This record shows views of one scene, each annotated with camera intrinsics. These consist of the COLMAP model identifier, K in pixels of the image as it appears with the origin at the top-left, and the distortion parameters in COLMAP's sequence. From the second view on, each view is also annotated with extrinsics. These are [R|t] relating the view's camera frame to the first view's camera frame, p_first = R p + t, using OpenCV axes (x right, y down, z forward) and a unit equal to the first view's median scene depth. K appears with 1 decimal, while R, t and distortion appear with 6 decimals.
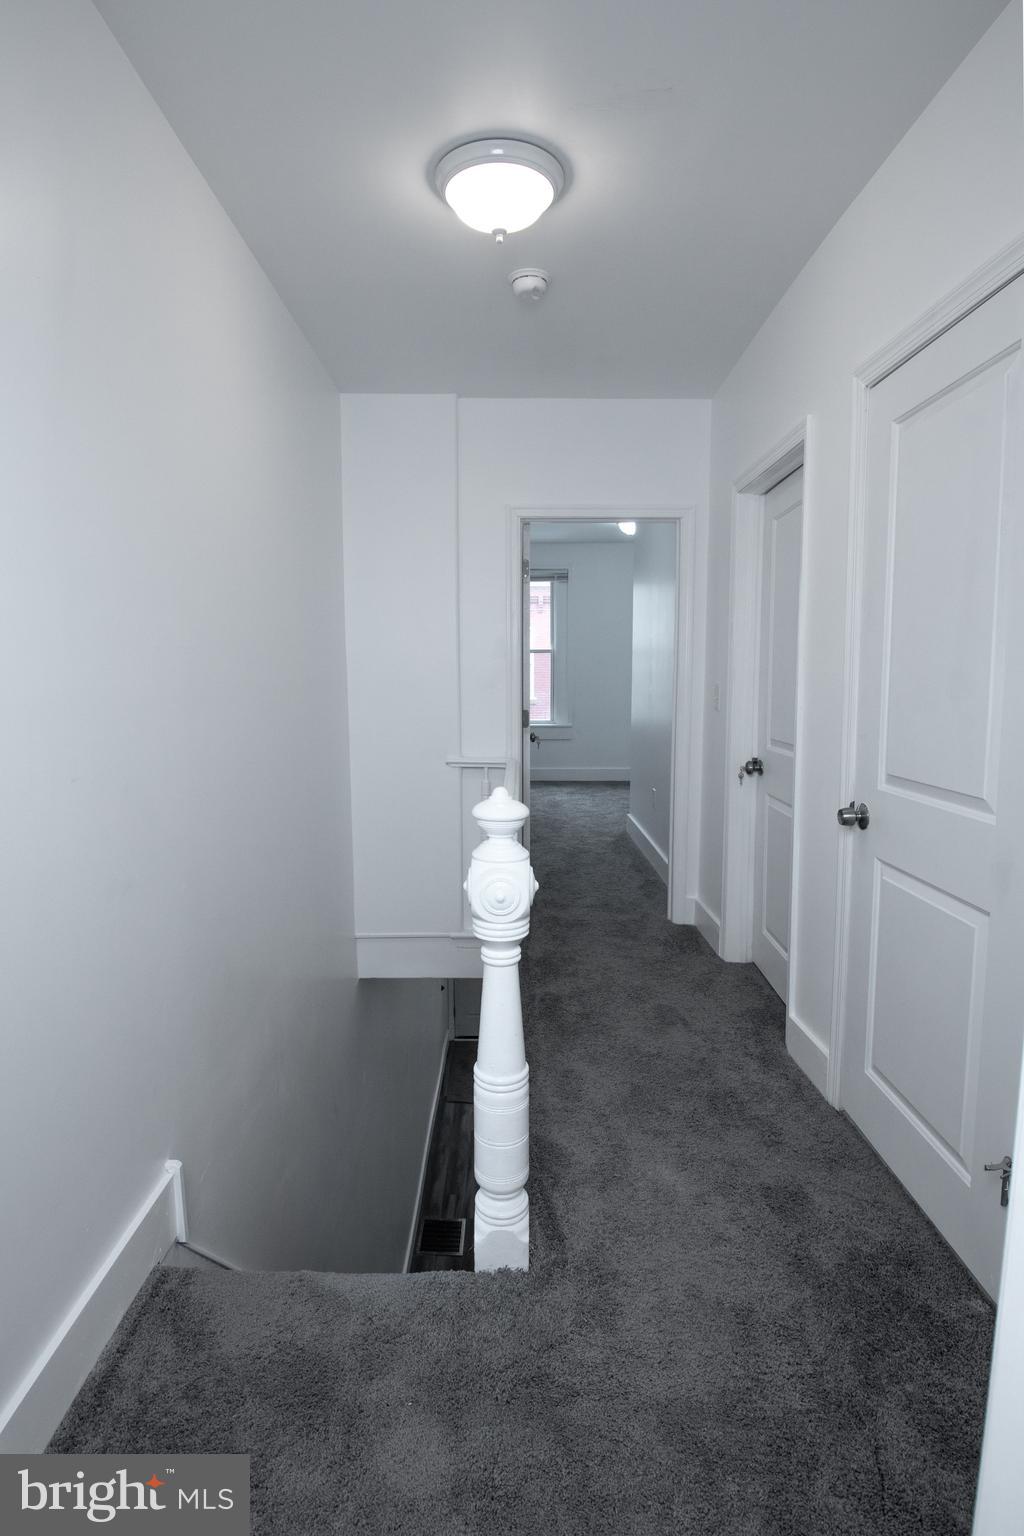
lens RADIAL K [[776.6, 0, 503.1], [0, 776.6, 765.2], [0, 0, 1]] dist [-0.016401, 0.000228]
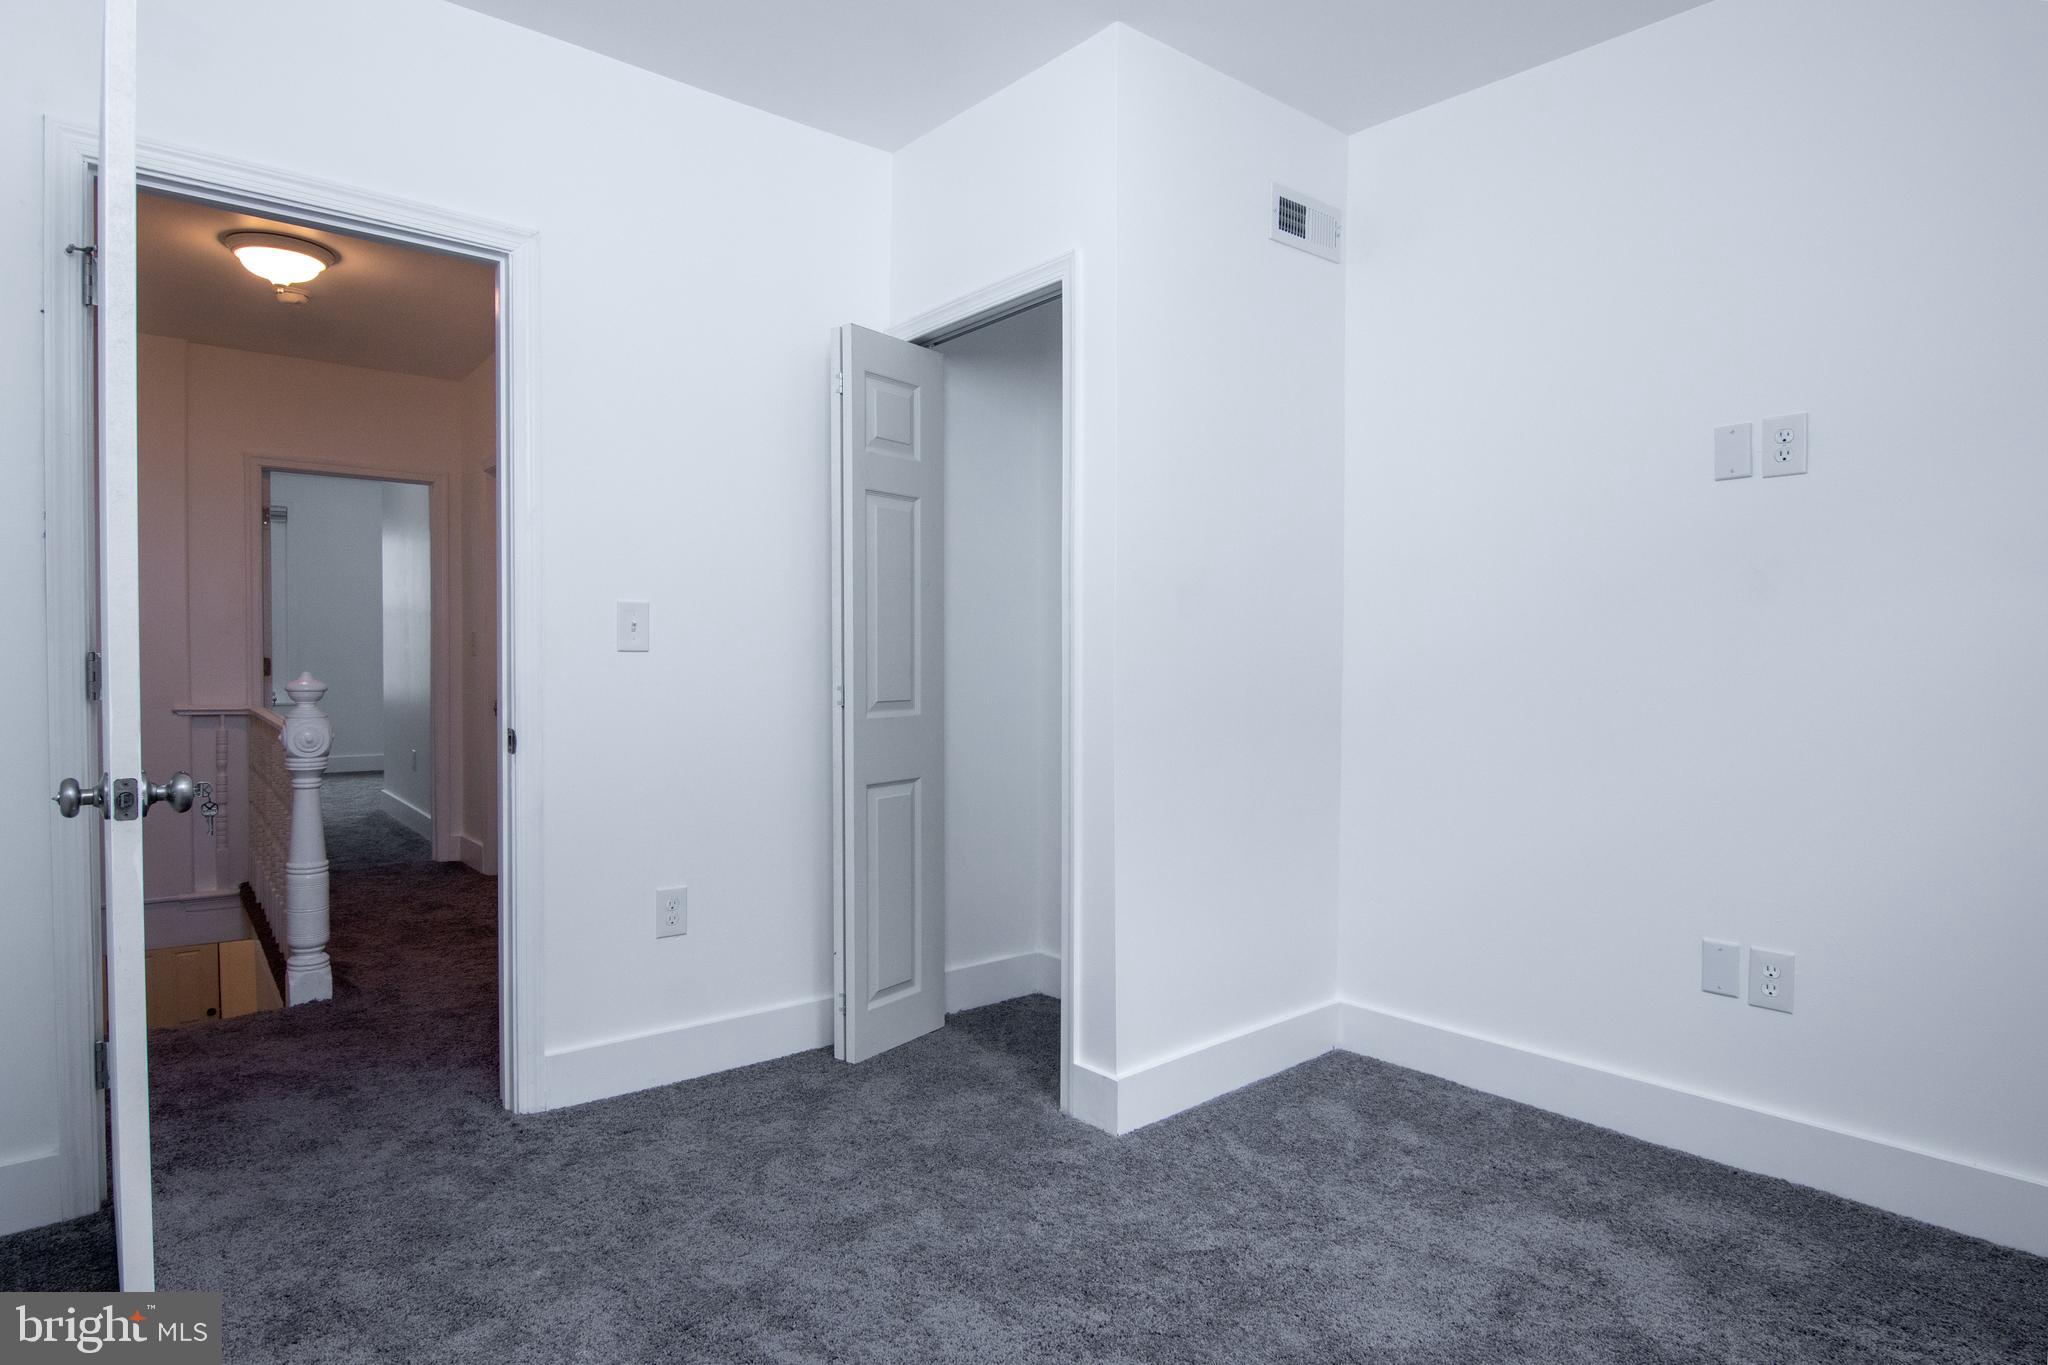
lens RADIAL K [[1150.8, 0, 1013.0], [0, 1150.8, 677.0], [0, 0, 1]] dist [-0.006668, -0.001626]
pose [[0.780045, -0.002954, 0.625717, -0.293919], [0.069183, 0.994265, -0.081552, 0.278958], [-0.621888, 0.106903, 0.775775, -1.446435]]
